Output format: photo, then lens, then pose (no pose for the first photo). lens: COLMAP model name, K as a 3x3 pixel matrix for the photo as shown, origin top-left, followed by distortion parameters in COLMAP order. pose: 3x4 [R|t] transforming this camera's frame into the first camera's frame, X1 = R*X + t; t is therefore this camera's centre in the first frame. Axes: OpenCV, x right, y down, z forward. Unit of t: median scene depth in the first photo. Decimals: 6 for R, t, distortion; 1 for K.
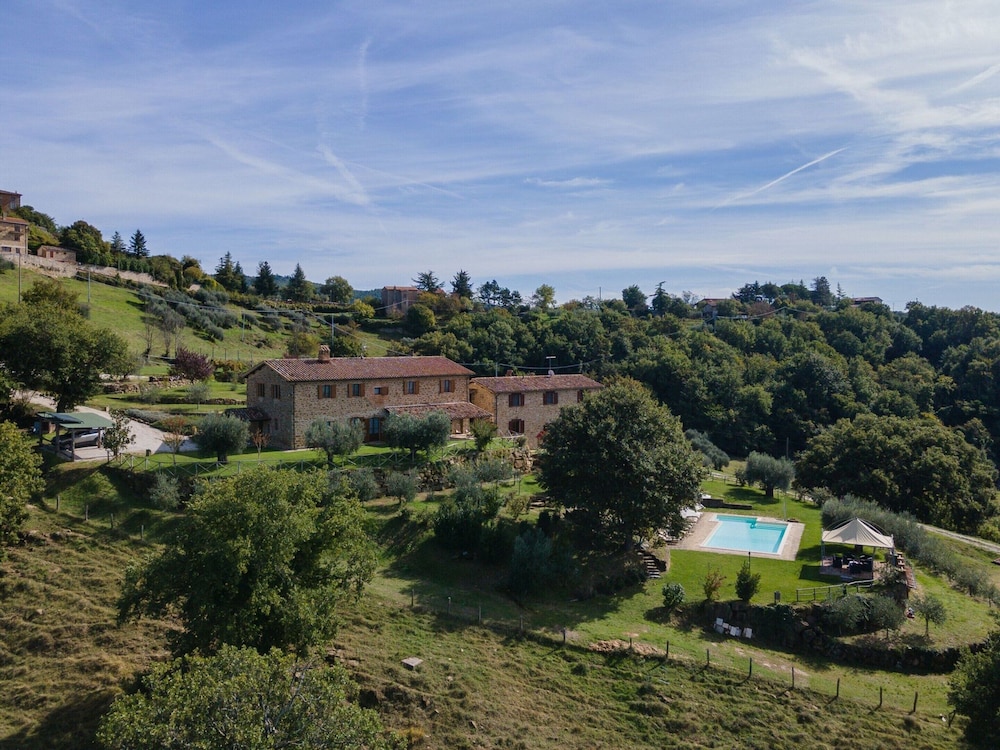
lens RADIAL K [[844.8, 0, 497.1], [0, 844.8, 368.3], [0, 0, 1]] dist [0.025157, 0.037042]
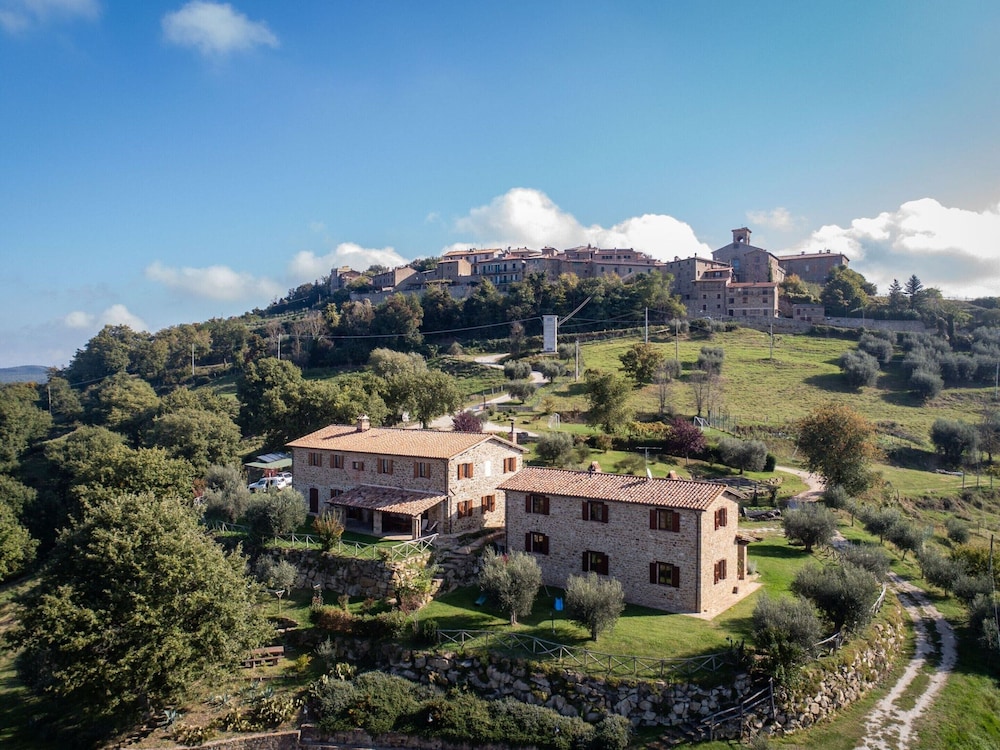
lens RADIAL K [[784.2, 0, 502.0], [0, 784.2, 373.6], [0, 0, 1]] dist [-0.009935, 0.030707]
pose [[0.262450, -0.001247, -0.964945, 0.252159], [-0.041067, 0.999079, -0.012461, -0.024096], [0.964071, 0.042898, 0.262157, 0.315002]]
